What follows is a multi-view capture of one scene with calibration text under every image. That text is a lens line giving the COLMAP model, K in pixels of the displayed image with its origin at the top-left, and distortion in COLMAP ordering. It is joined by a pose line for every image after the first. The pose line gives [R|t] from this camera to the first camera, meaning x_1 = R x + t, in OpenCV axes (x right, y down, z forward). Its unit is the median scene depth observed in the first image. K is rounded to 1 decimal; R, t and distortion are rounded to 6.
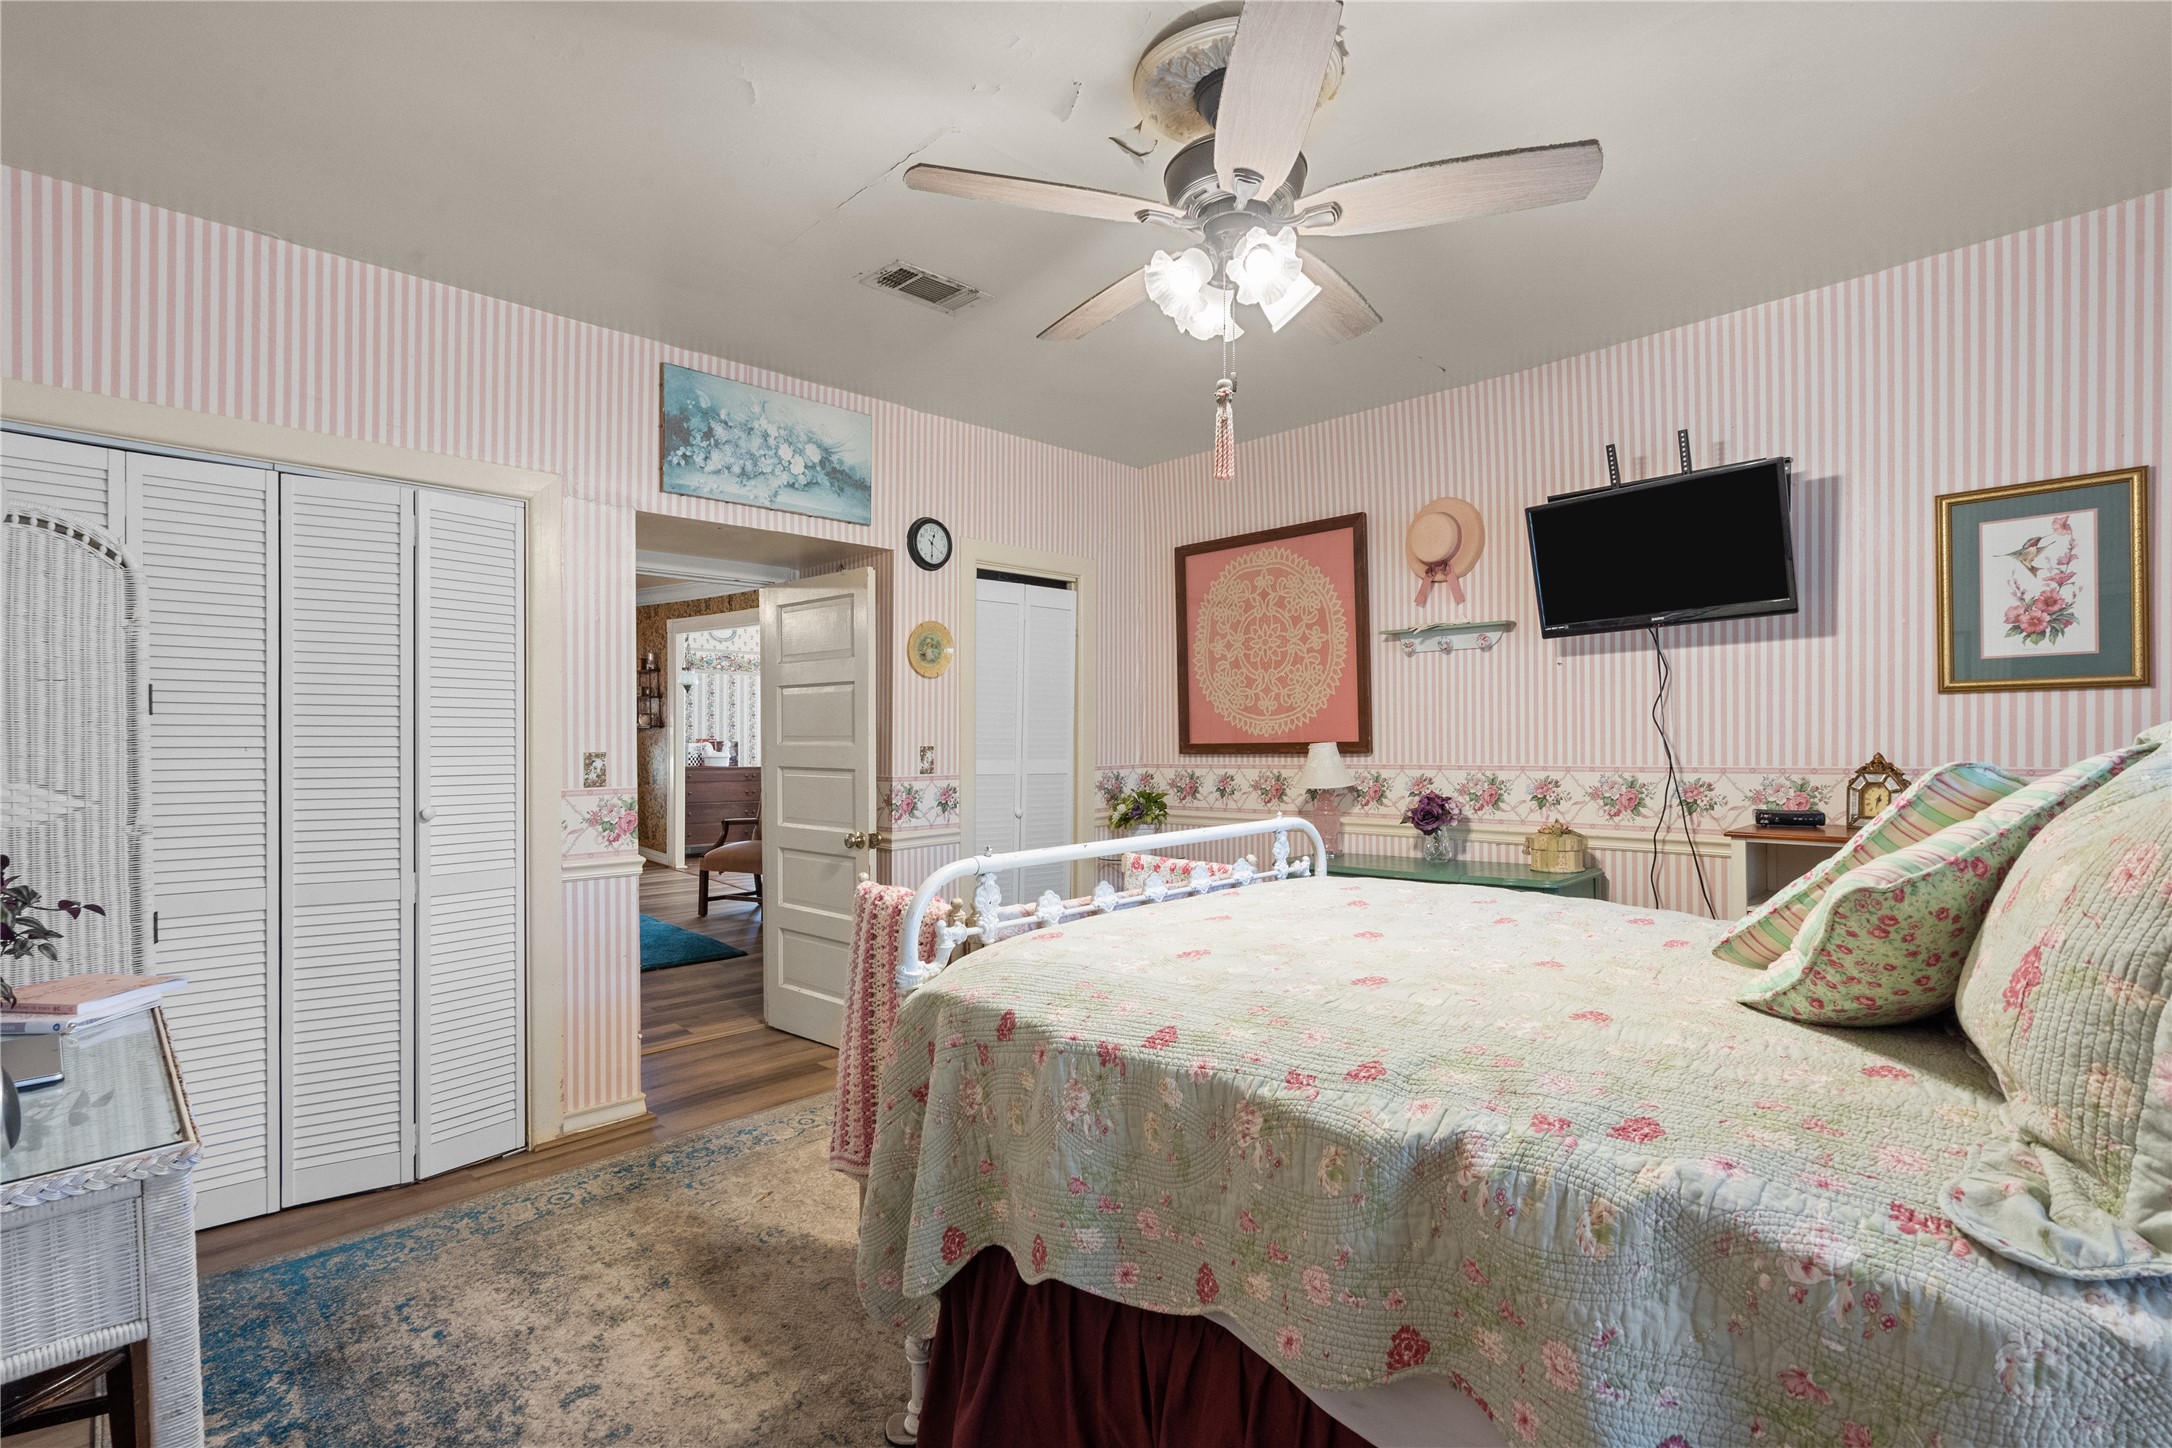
lens RADIAL K [[1003.6, 0, 1078.2], [0, 1003.6, 724.0], [0, 0, 1]] dist [-0.006421, 0.001459]
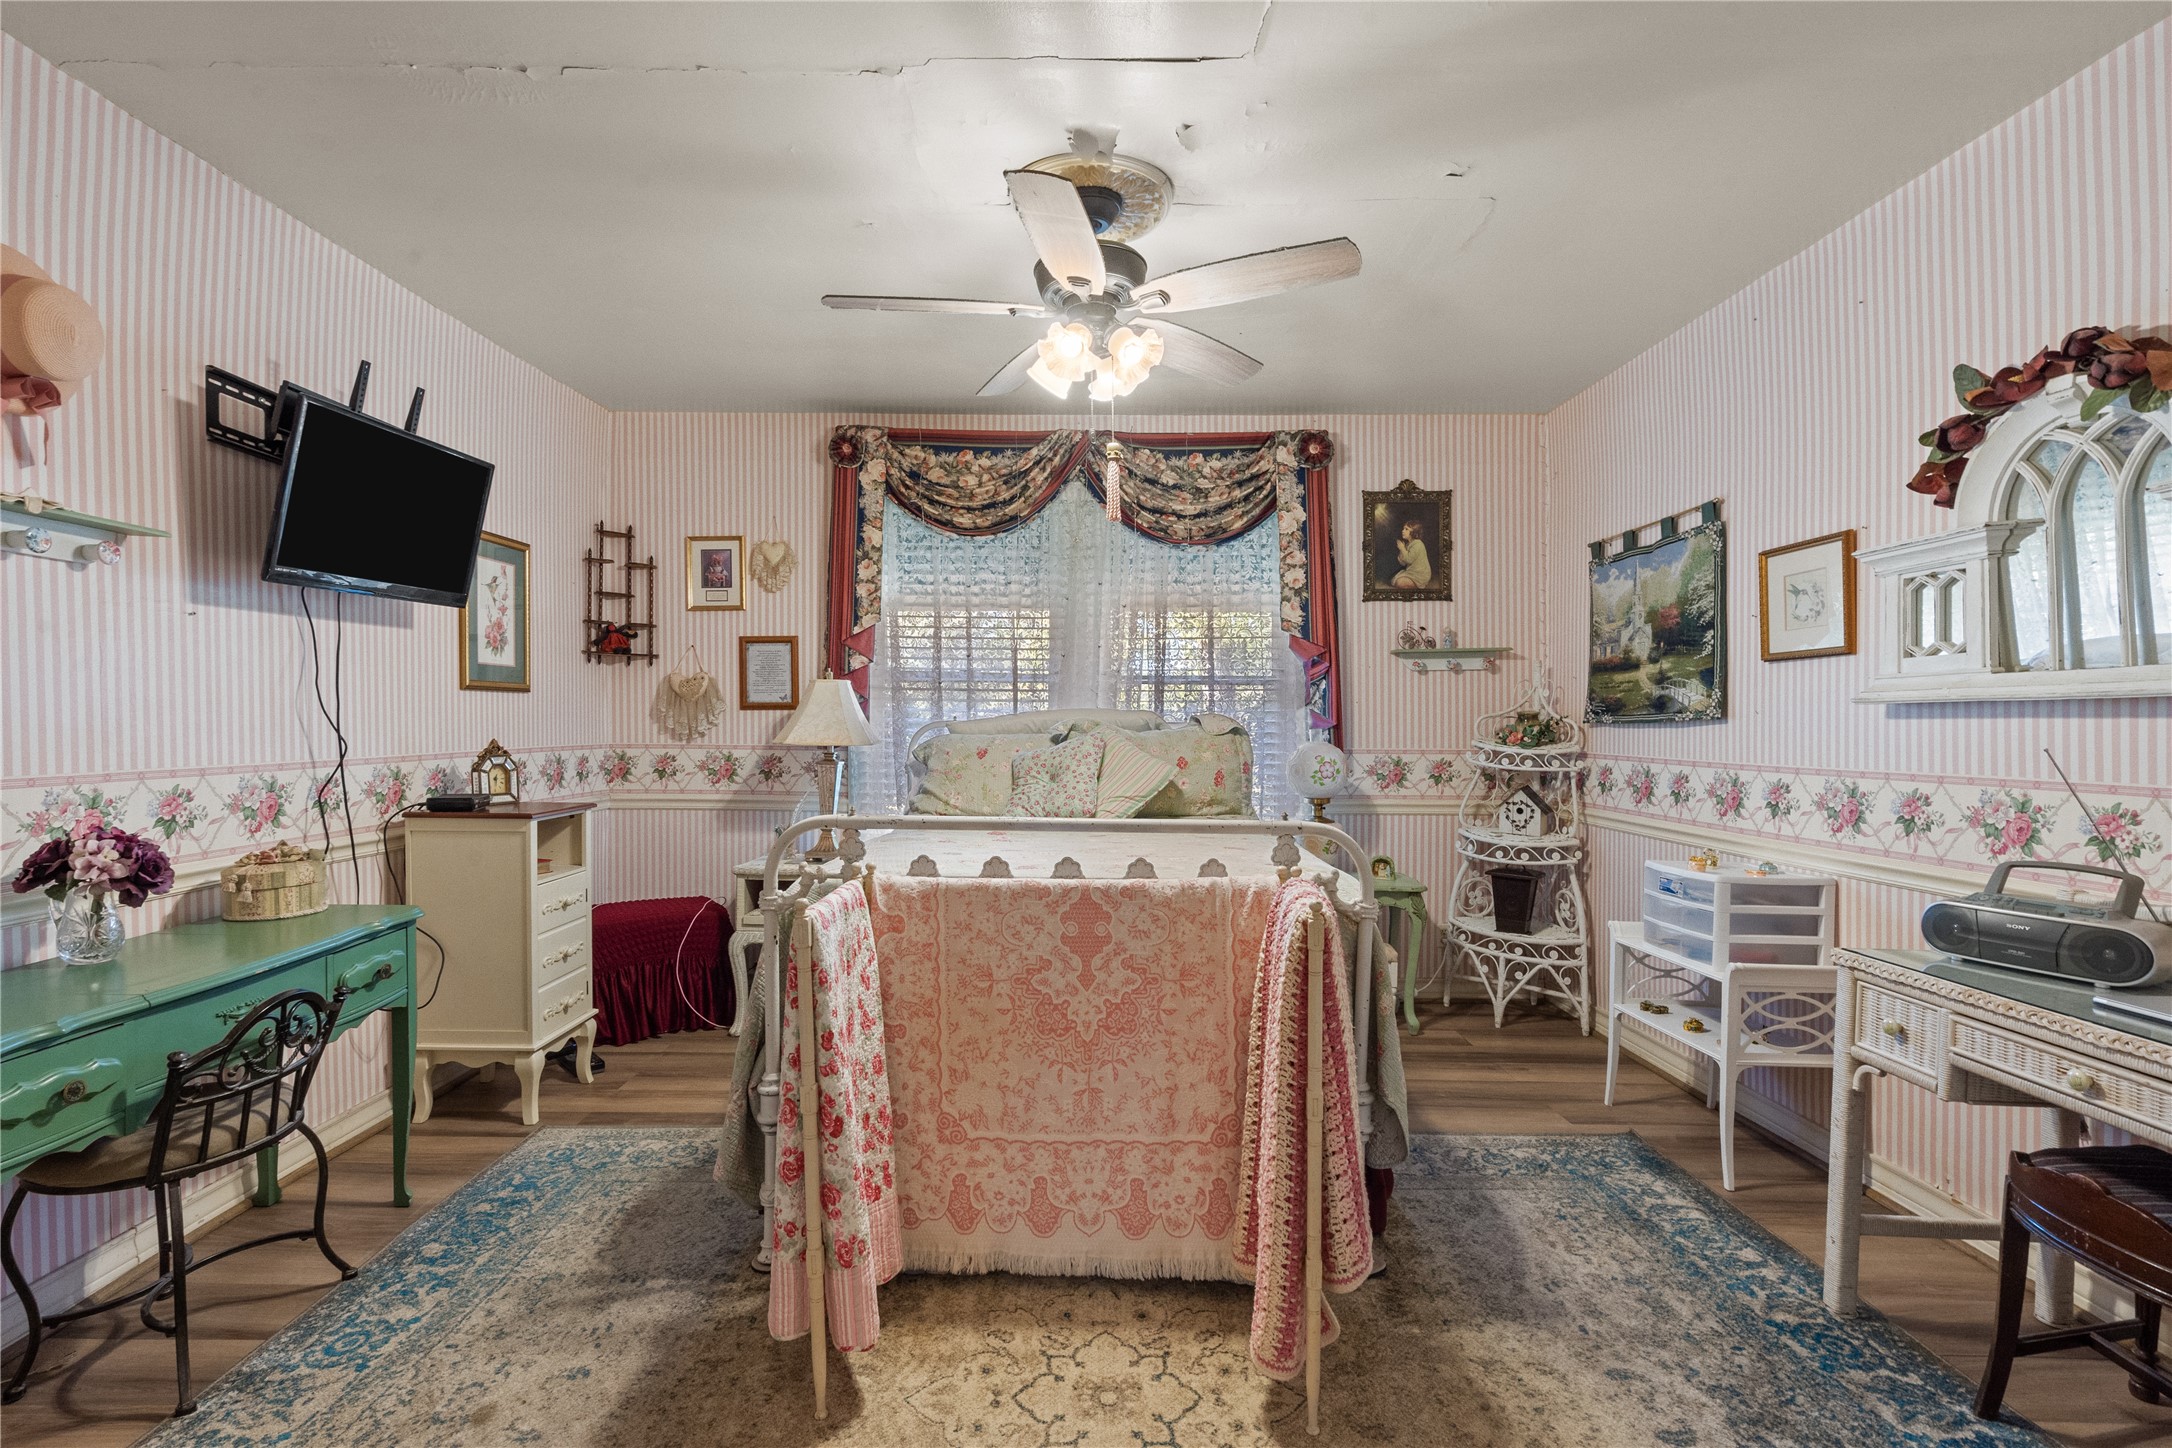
lens RADIAL K [[1003.6, 0, 1088.3], [0, 1003.6, 726.3], [0, 0, 1]] dist [-0.006421, 0.001459]
pose [[-0.722845, 0.022696, 0.690637, -0.414956], [0.018412, 0.999738, -0.013583, 0.035693], [-0.690765, 0.002897, -0.723074, 1.115122]]
